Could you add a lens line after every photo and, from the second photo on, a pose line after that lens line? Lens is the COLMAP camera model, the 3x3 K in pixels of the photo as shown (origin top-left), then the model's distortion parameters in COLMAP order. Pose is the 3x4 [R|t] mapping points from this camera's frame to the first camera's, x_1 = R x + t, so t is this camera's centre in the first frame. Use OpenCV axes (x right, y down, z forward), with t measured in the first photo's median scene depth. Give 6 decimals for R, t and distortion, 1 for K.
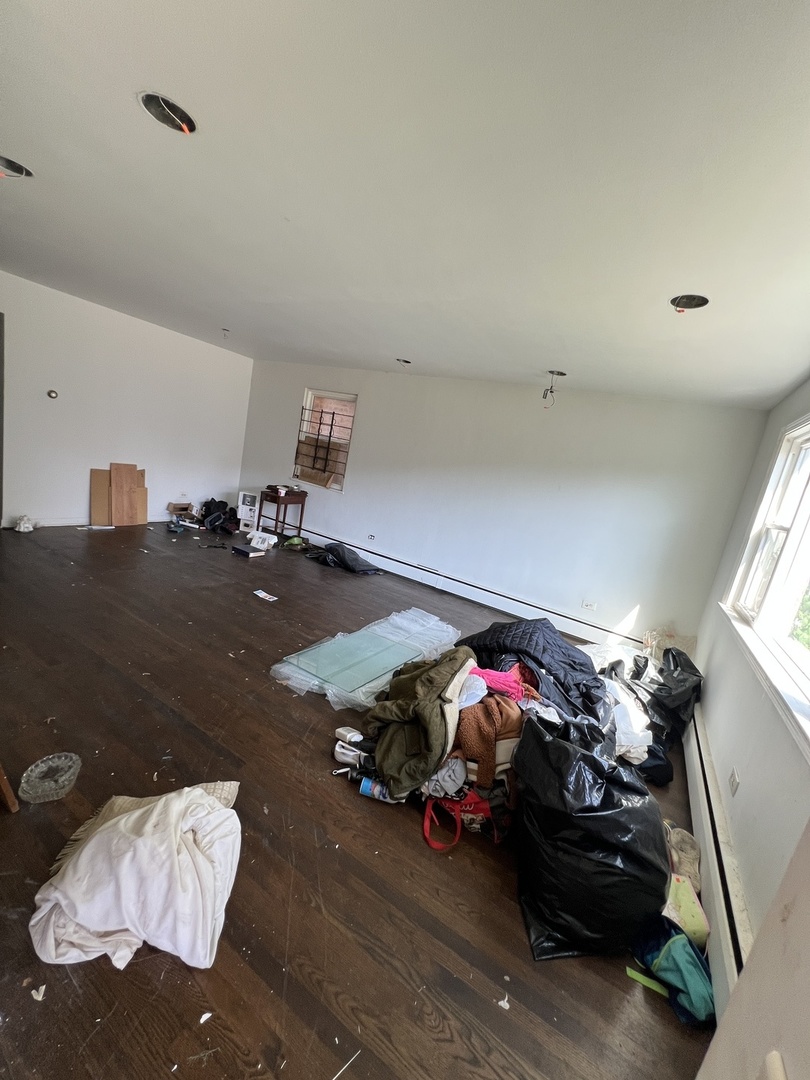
lens RADIAL K [[430.9, 0, 405.1], [0, 430.9, 541.9], [0, 0, 1]] dist [0.000205, 0.000984]
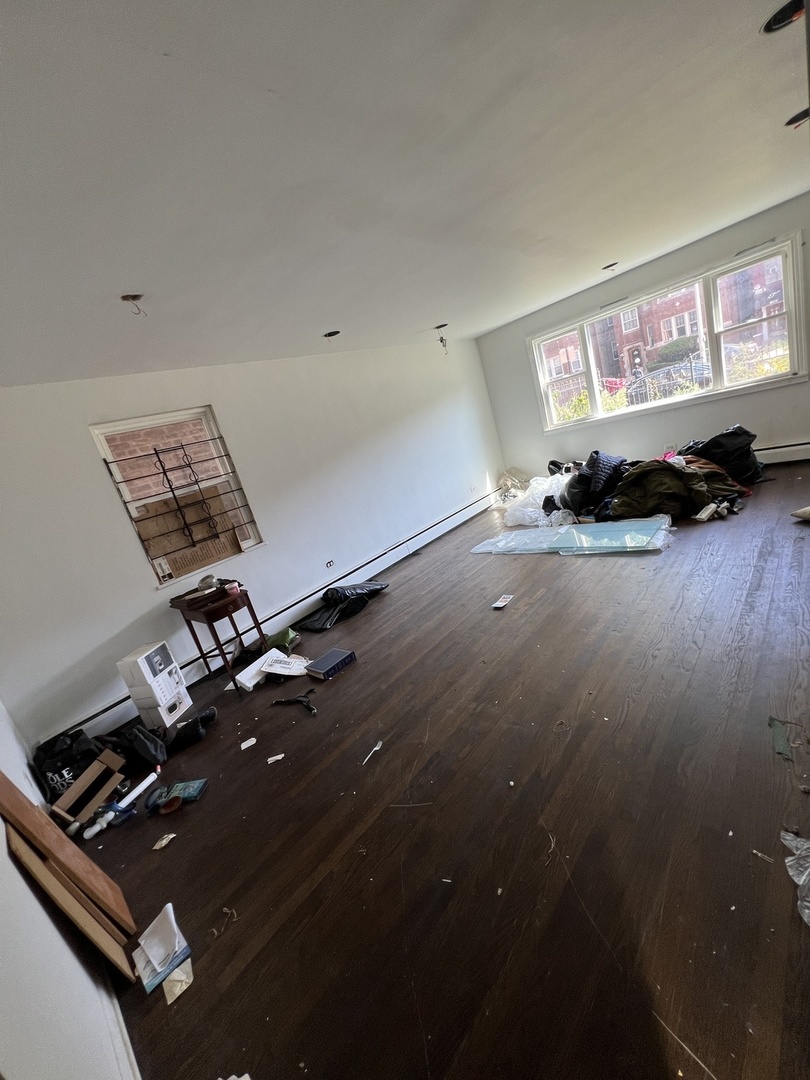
lens RADIAL K [[430.9, 0, 404.3], [0, 430.9, 542.3], [0, 0, 1]] dist [0.000205, 0.000984]
pose [[0.151262, -0.476870, 0.865861, -0.689906], [0.487158, 0.798141, 0.354469, -0.244765], [-0.860114, 0.368194, 0.353039, 0.544610]]
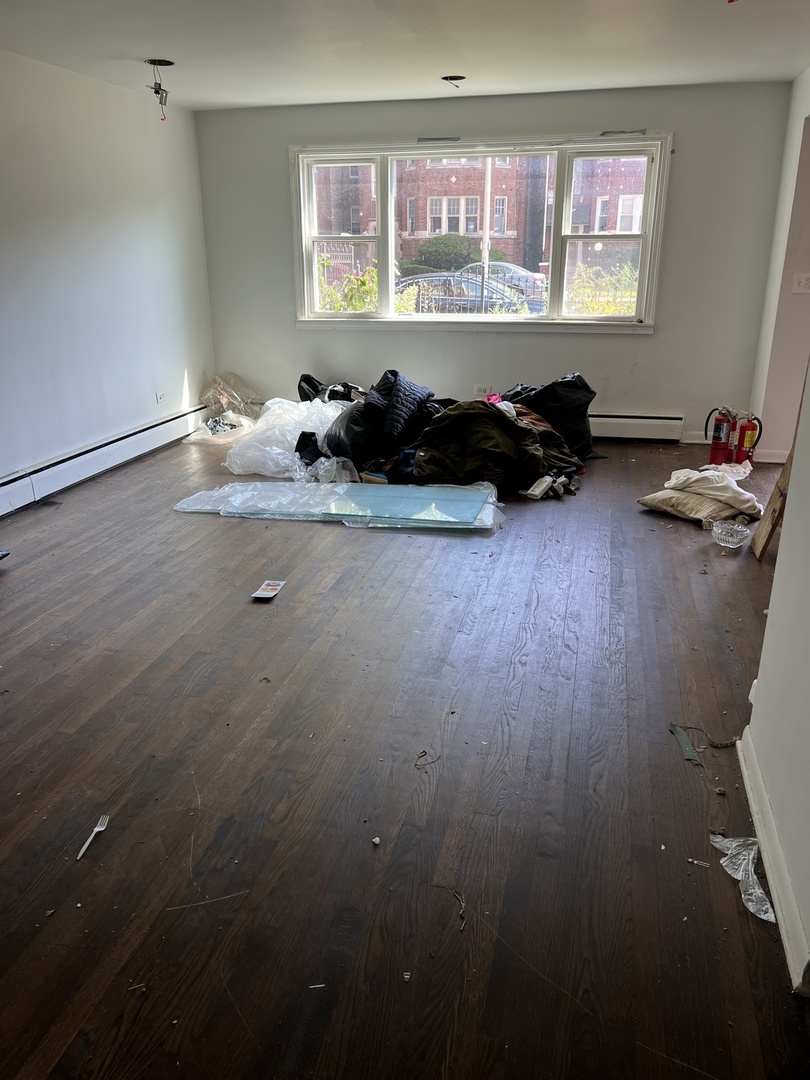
lens RADIAL K [[814.9, 0, 404.7], [0, 814.9, 539.6], [0, 0, 1]] dist [0.045324, -0.025806]
pose [[-0.277745, -0.492041, 0.825078, -0.727398], [0.140920, 0.828711, 0.541645, -0.264591], [-0.950263, 0.266709, -0.160832, 0.647538]]
